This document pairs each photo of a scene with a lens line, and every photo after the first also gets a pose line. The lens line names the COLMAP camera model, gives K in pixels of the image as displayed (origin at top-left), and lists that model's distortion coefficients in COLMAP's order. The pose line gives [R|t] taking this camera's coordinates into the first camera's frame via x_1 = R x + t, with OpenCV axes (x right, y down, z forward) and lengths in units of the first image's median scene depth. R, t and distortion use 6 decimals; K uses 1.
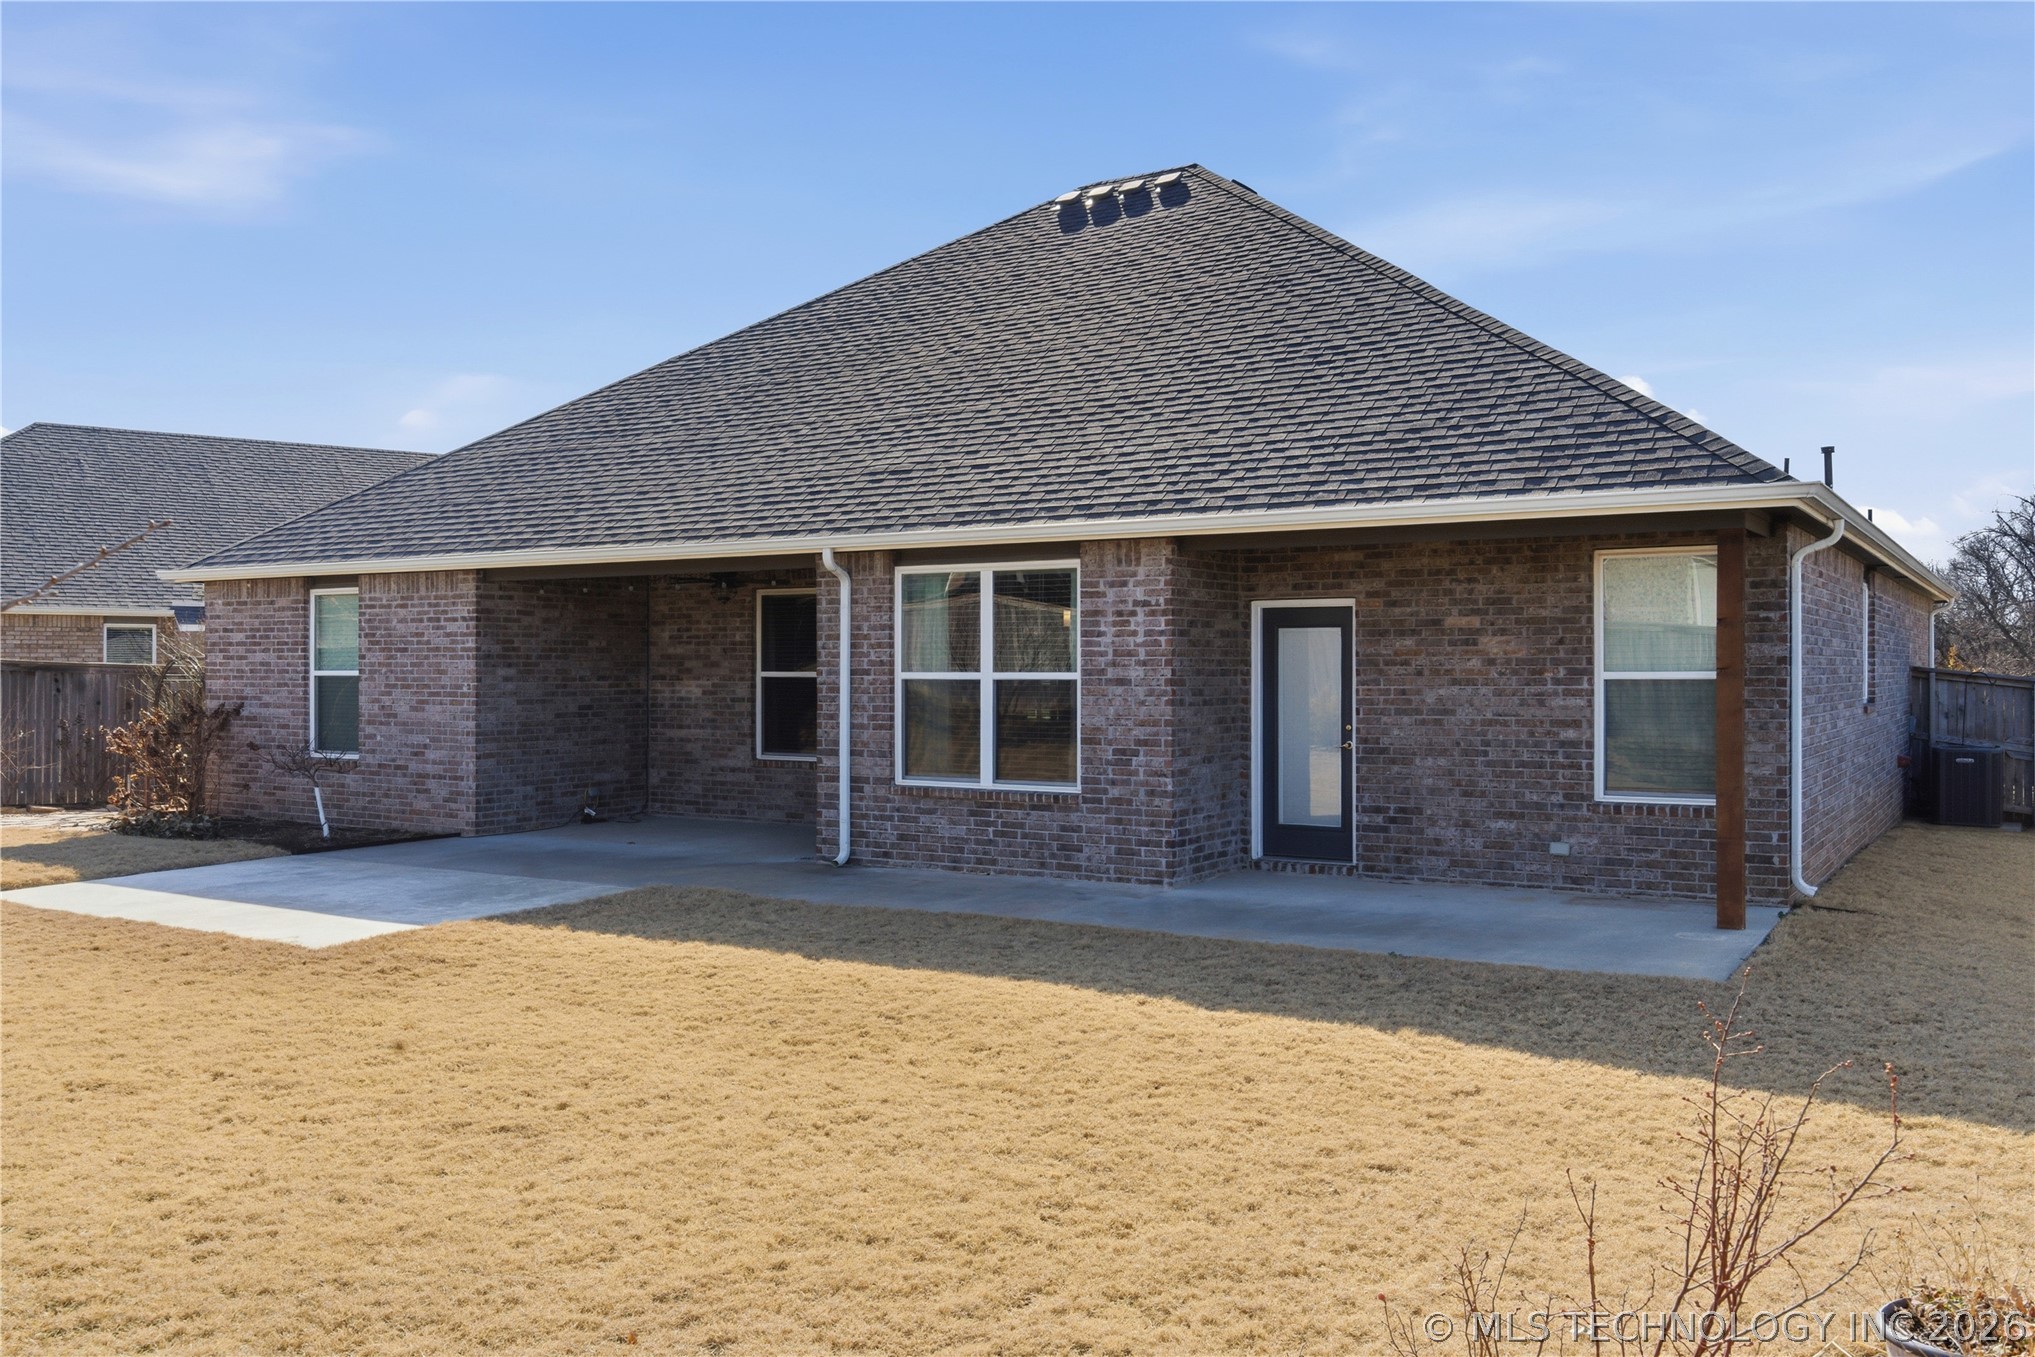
lens RADIAL K [[1653.7, 0, 1016.9], [0, 1653.7, 683.6], [0, 0, 1]] dist [0.008270, 0.000658]
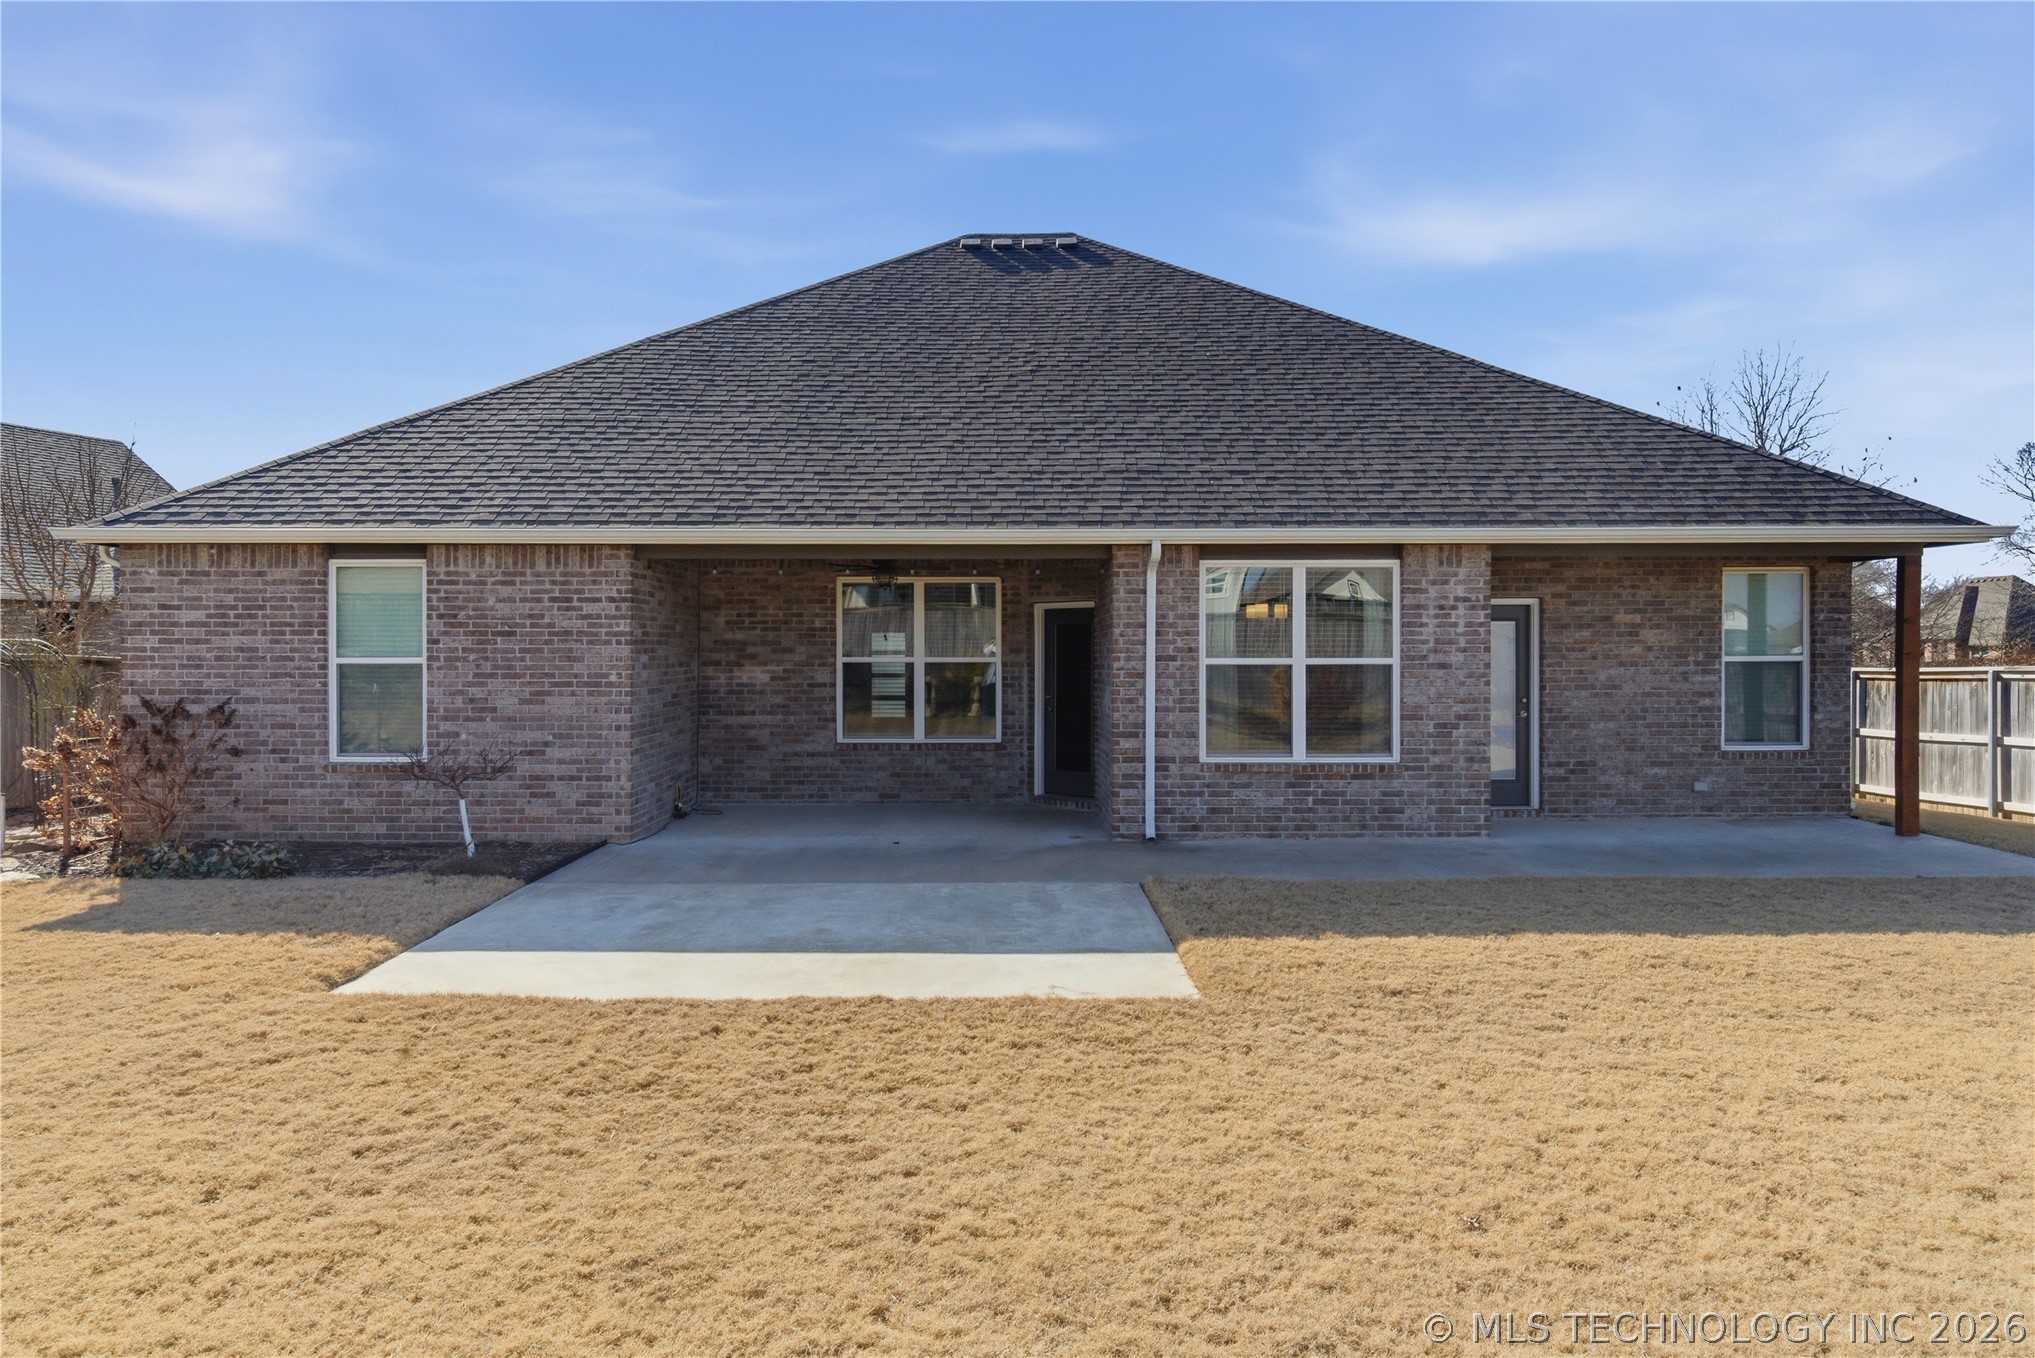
lens RADIAL K [[1216.3, 0, 1017.7], [0, 1216.3, 670.1], [0, 0, 1]] dist [0.013247, 0.000776]
pose [[0.849083, -0.008852, 0.528185, -0.590487], [0.005719, 0.999955, 0.007565, -0.005669], [-0.528228, -0.003403, 0.849096, 0.388708]]
